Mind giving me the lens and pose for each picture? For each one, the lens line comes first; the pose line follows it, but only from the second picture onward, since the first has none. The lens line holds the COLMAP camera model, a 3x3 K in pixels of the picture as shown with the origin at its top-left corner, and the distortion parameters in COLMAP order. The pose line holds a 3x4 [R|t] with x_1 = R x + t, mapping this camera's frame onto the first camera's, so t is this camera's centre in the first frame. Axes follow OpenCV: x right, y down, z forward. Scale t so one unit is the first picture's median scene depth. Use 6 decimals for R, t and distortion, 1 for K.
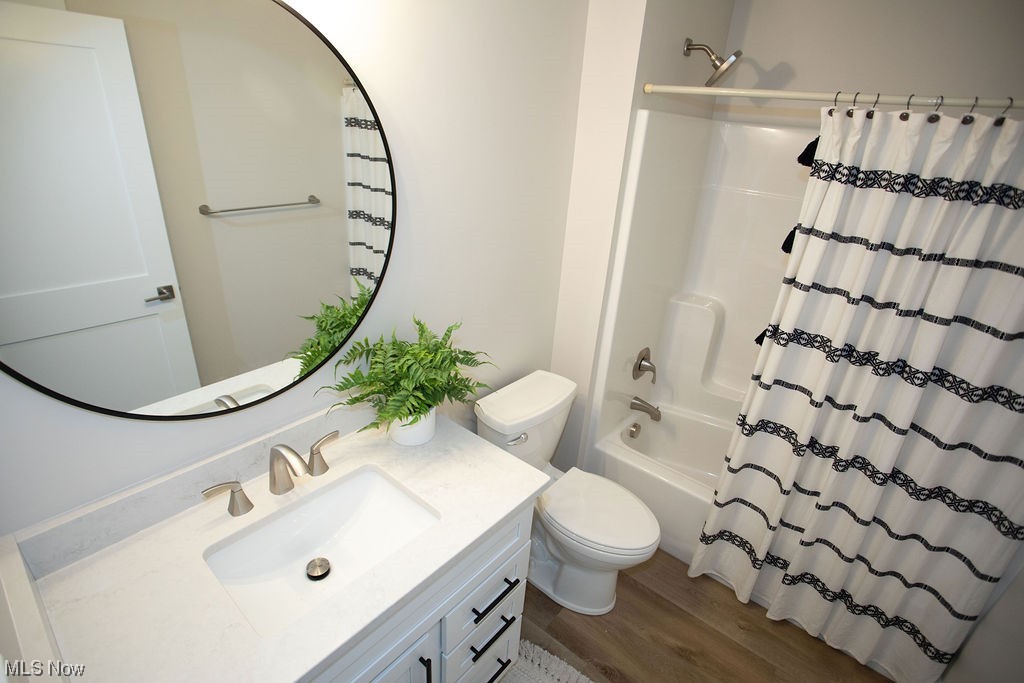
lens RADIAL K [[497.9, 0, 510.7], [0, 497.9, 343.1], [0, 0, 1]] dist [-0.055231, 0.022341]
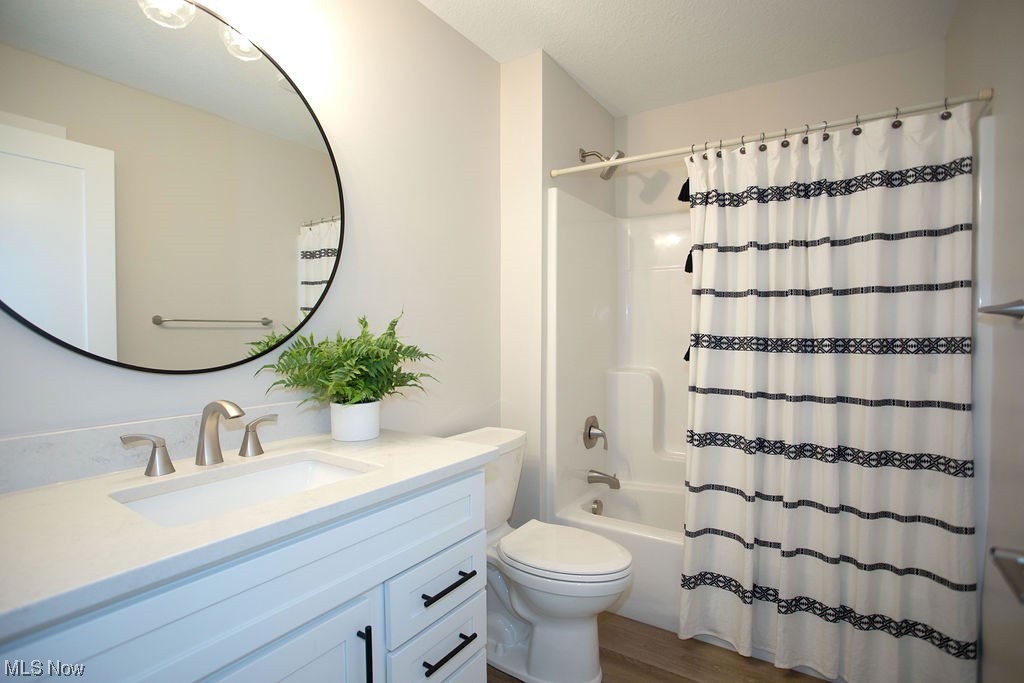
lens RADIAL K [[497.9, 0, 509.5], [0, 497.9, 339.6], [0, 0, 1]] dist [-0.055231, 0.022341]
pose [[0.992474, -0.064571, 0.104047, 0.009929], [0.100397, 0.915550, -0.389471, 0.375071], [-0.070111, 0.396986, 0.915143, 0.023417]]
